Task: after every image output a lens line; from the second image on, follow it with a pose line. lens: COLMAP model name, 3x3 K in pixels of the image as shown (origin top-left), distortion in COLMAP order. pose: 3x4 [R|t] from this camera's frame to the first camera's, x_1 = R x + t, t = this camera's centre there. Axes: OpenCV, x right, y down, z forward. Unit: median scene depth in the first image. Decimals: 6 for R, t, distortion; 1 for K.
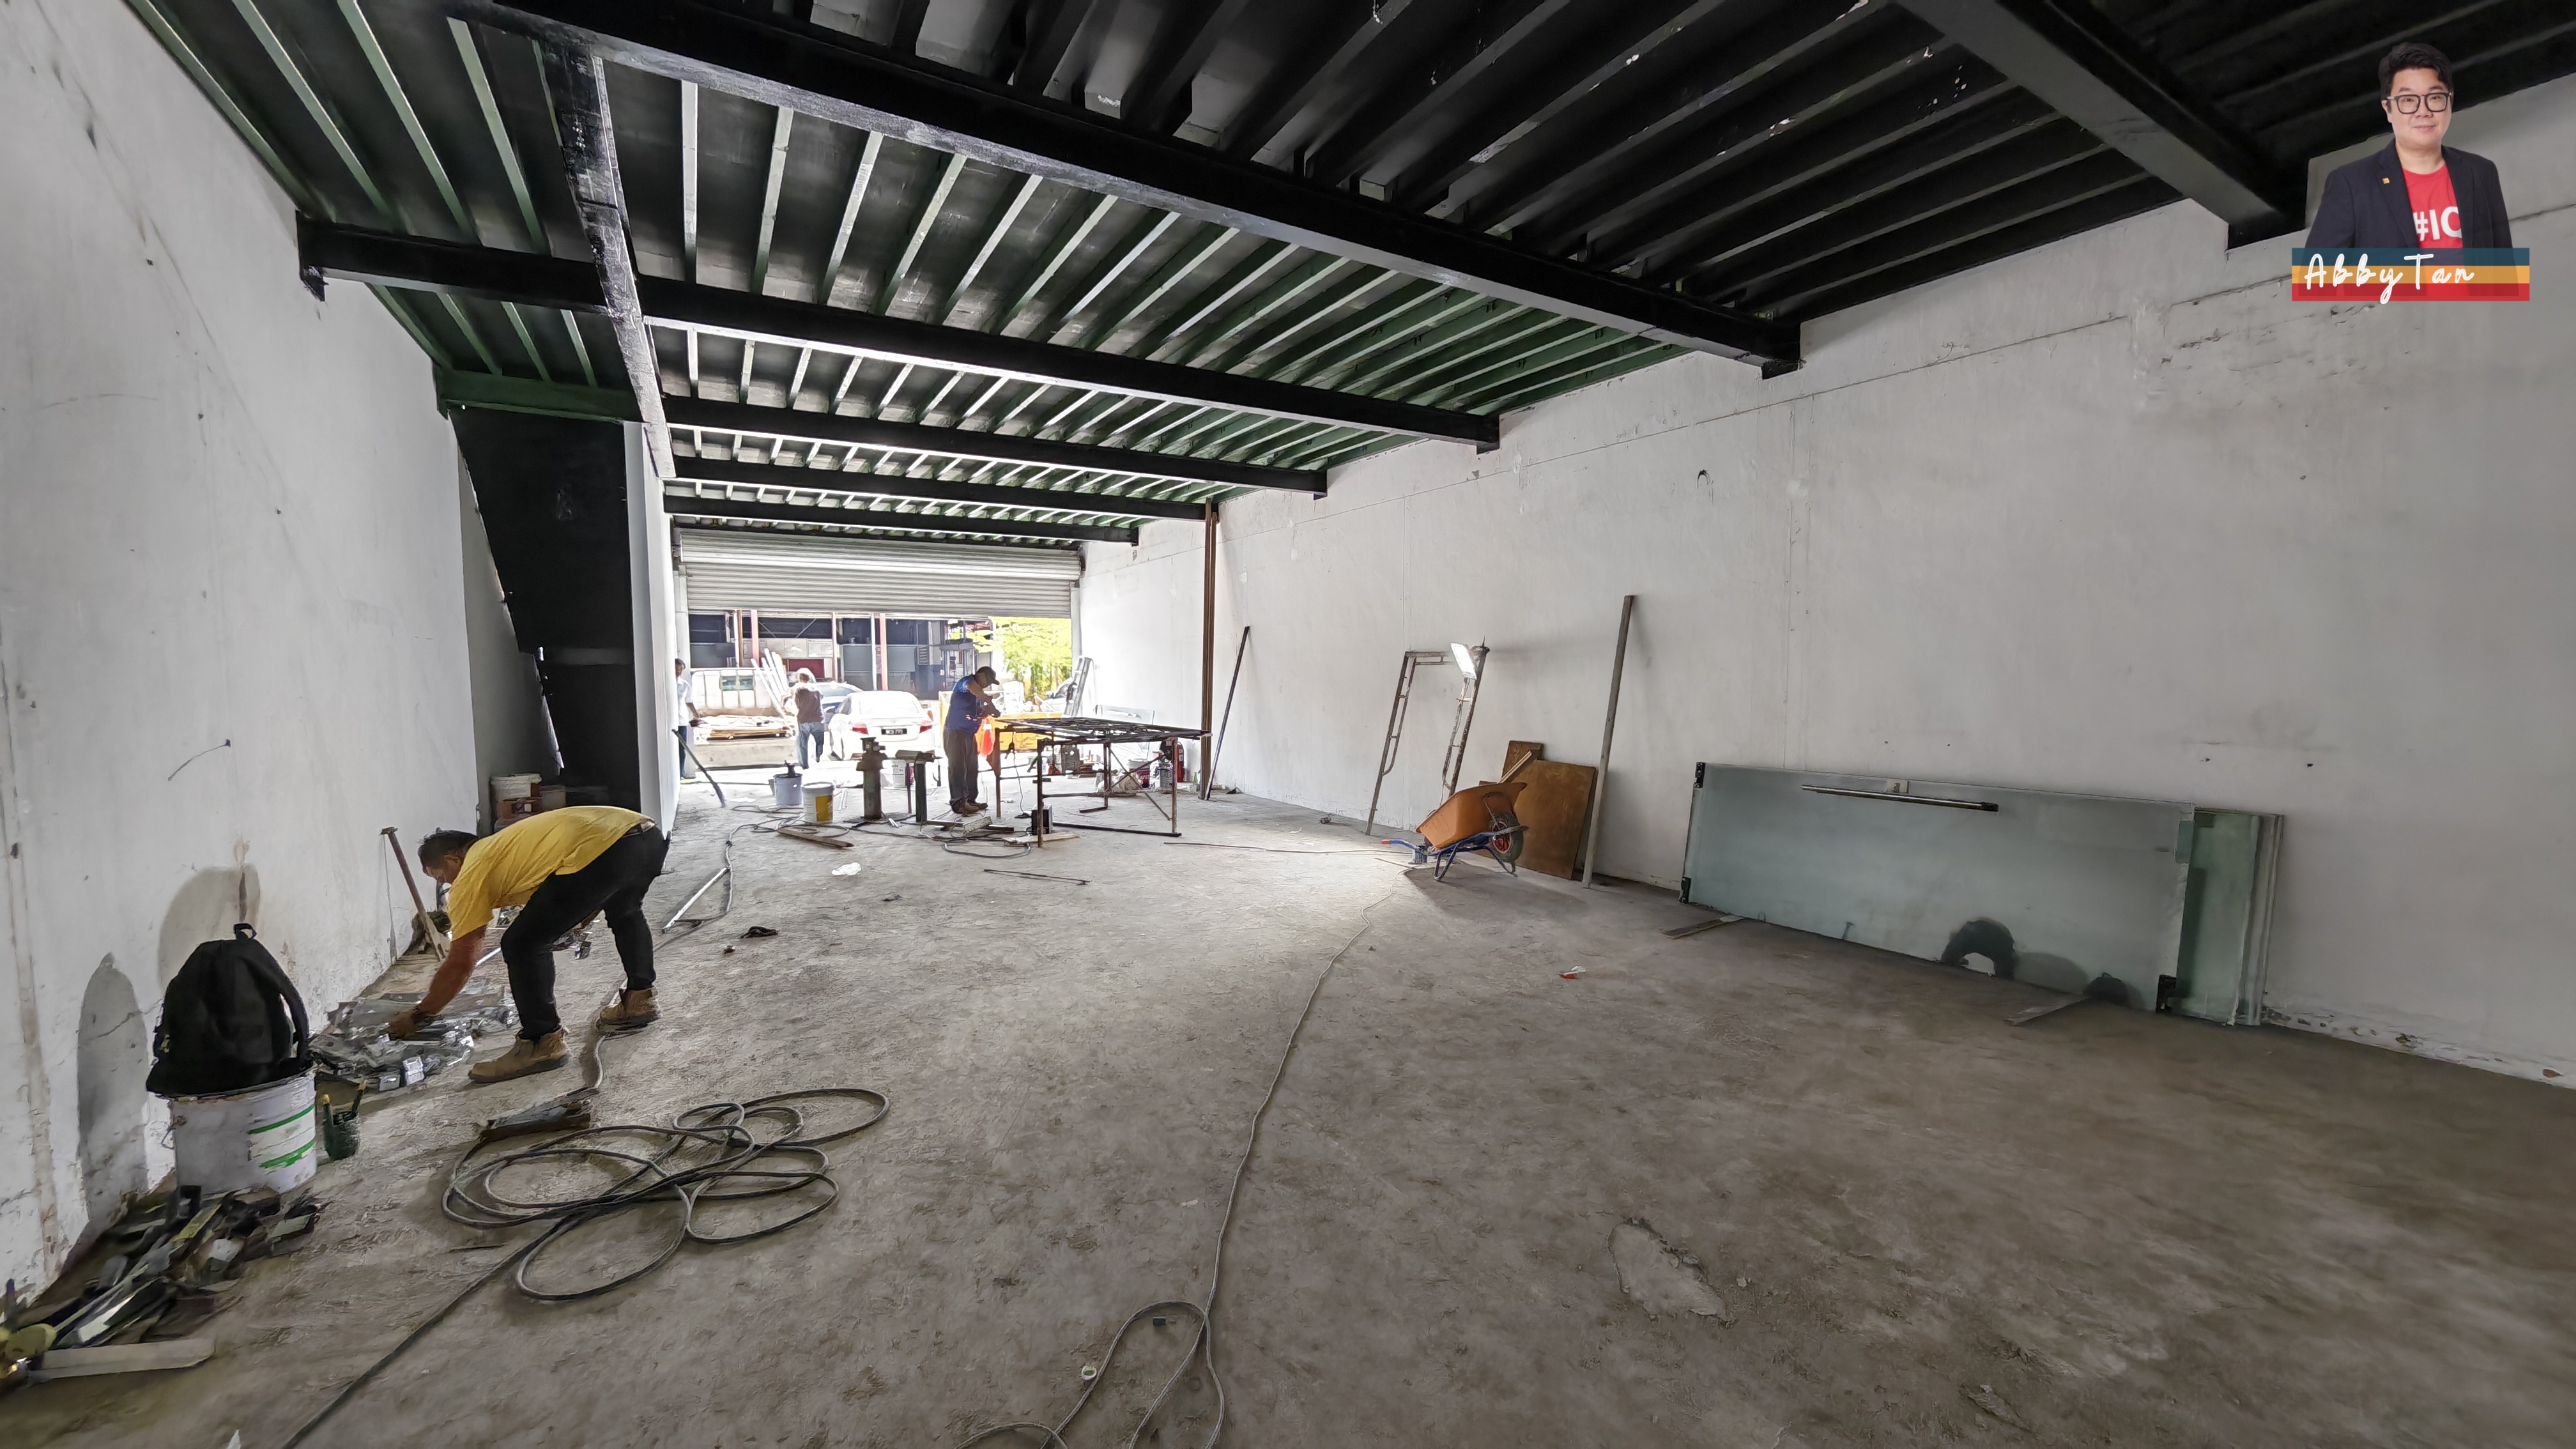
lens RADIAL K [[962.9, 0, 1286.6], [0, 962.9, 728.7], [0, 0, 1]] dist [-0.002780, 0.000460]
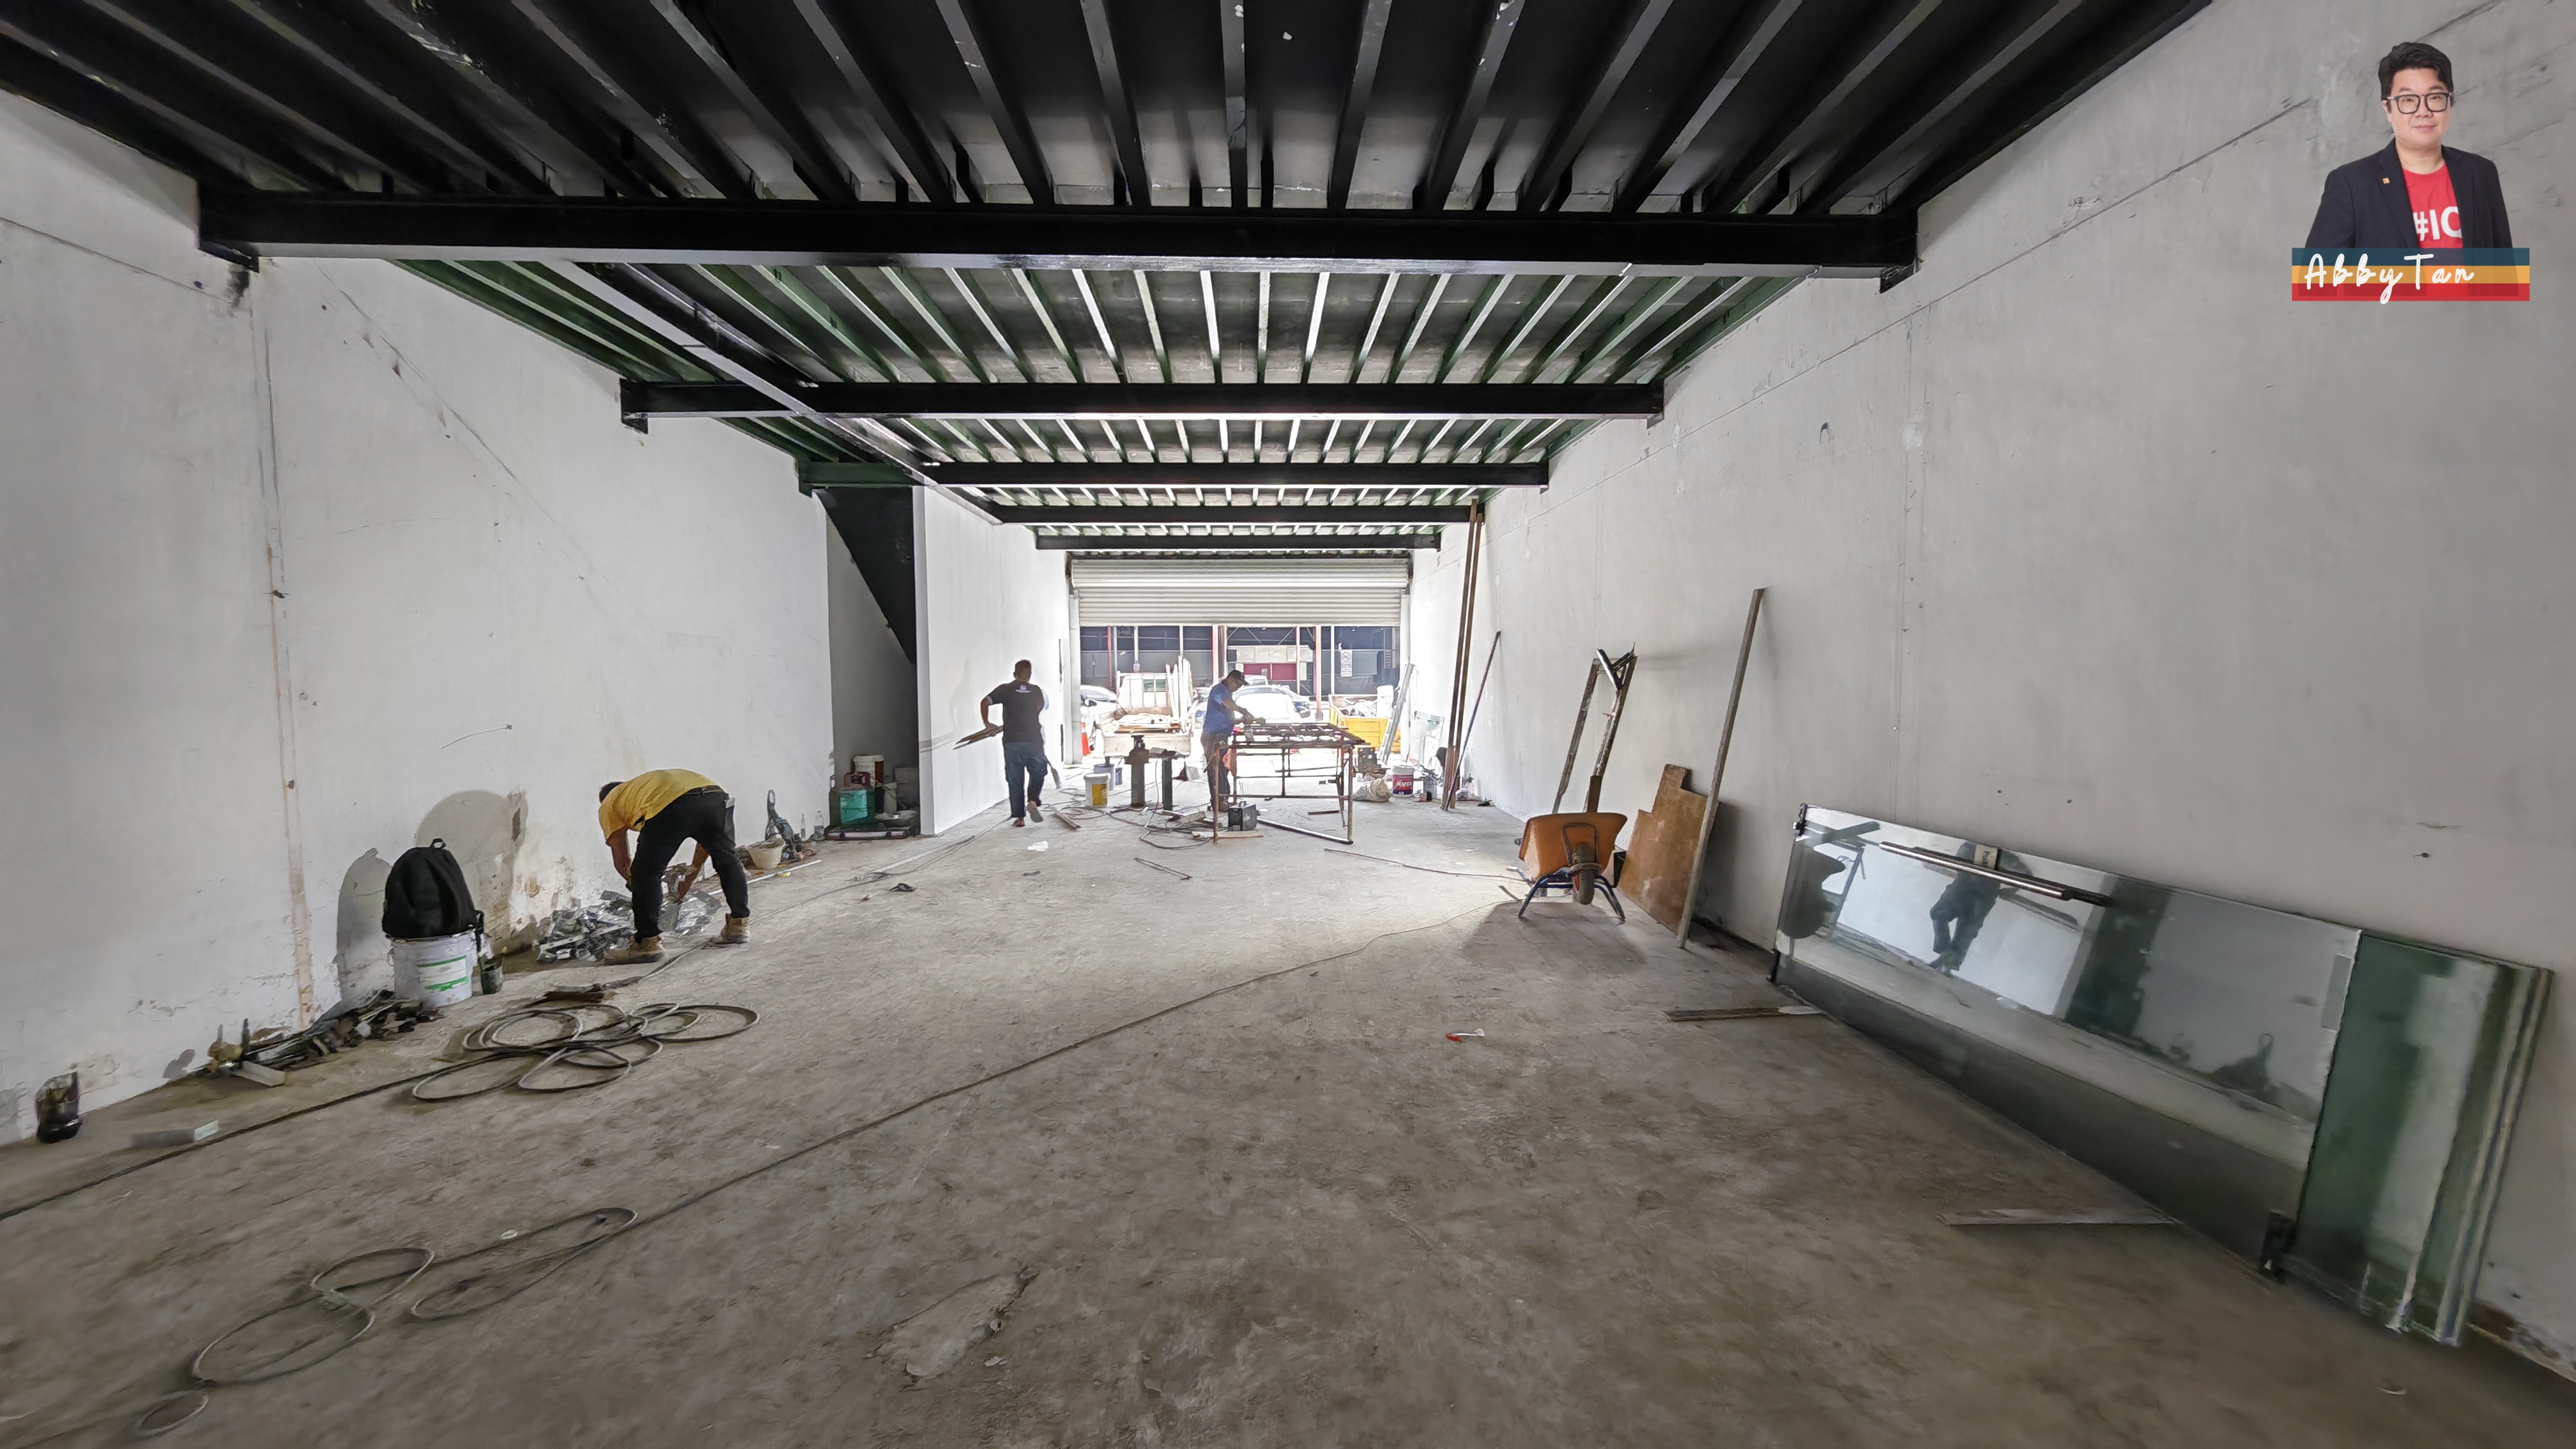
lens RADIAL K [[962.9, 0, 1284.1], [0, 962.9, 728.5], [0, 0, 1]] dist [-0.002780, 0.000460]
pose [[0.873191, 0.029166, -0.486505, 0.641952], [-0.030639, 0.999518, 0.004929, -0.023713], [0.486414, 0.010602, 0.873664, 0.181998]]
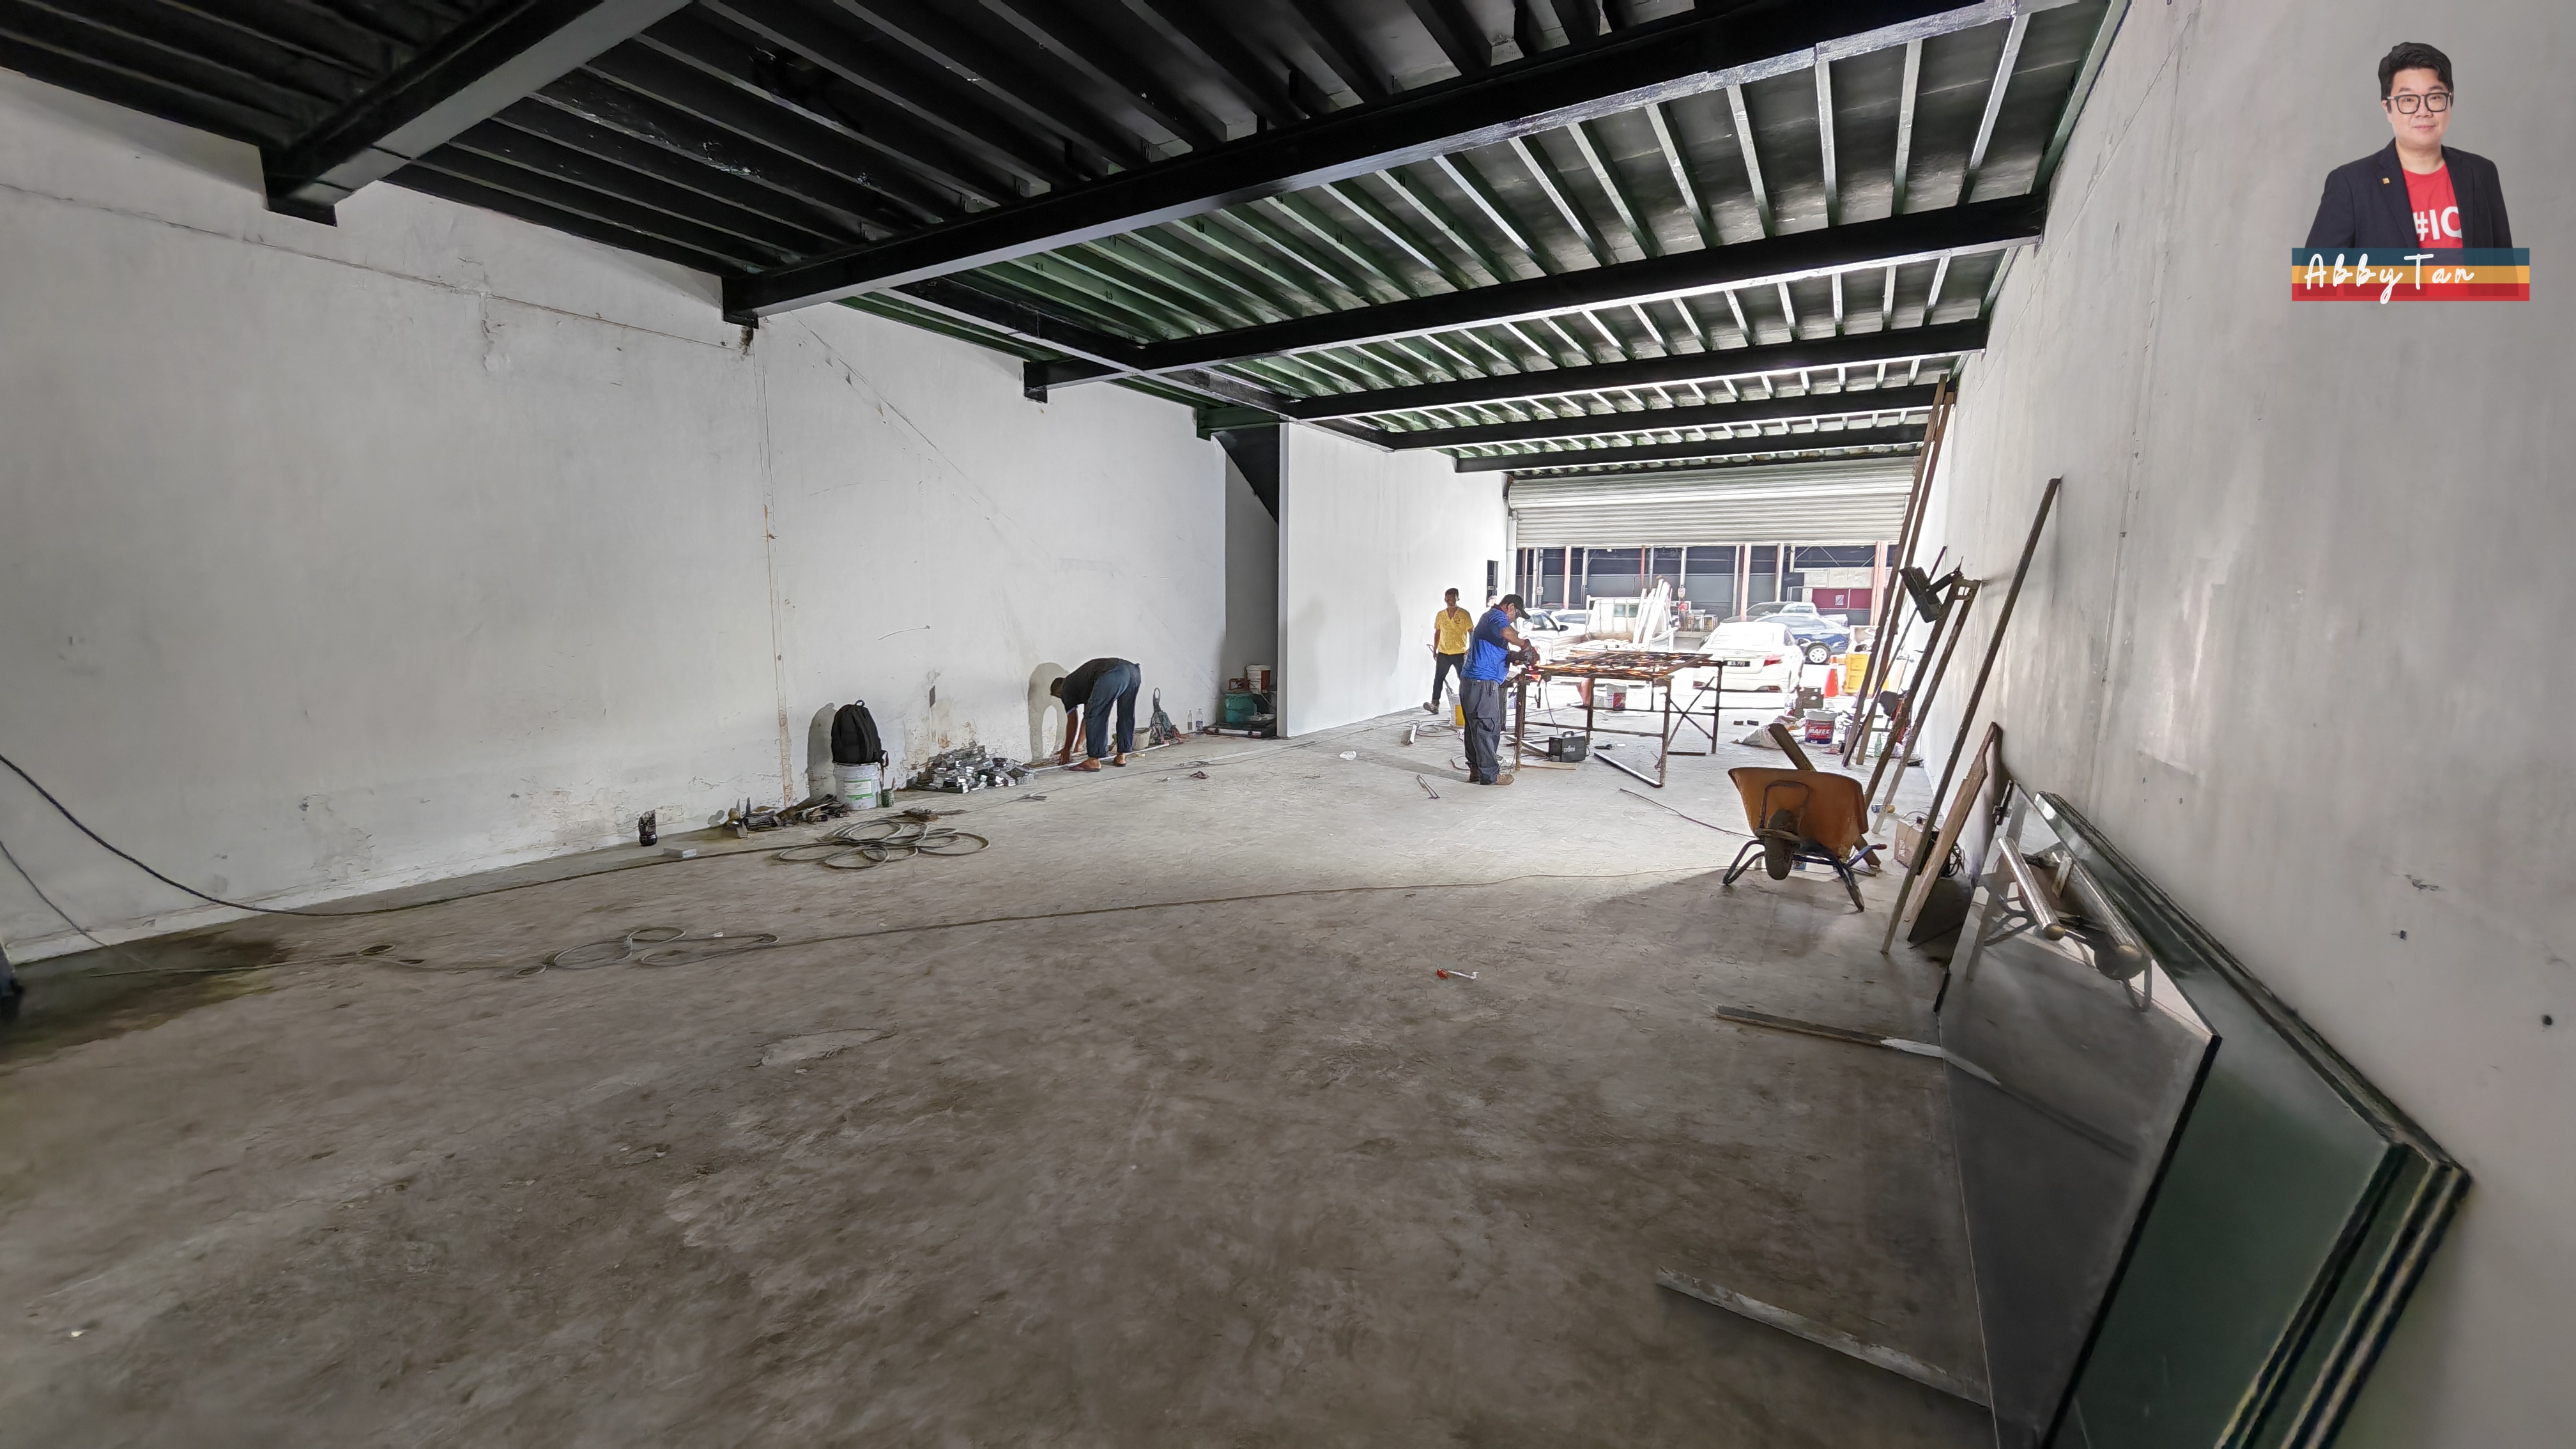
lens RADIAL K [[962.9, 0, 1281.0], [0, 962.9, 730.1], [0, 0, 1]] dist [-0.002780, 0.000460]
pose [[0.462268, 0.129806, -0.877188, 1.046933], [-0.064525, 0.991529, 0.112722, -0.042825], [0.884390, 0.004493, 0.466728, 0.540417]]
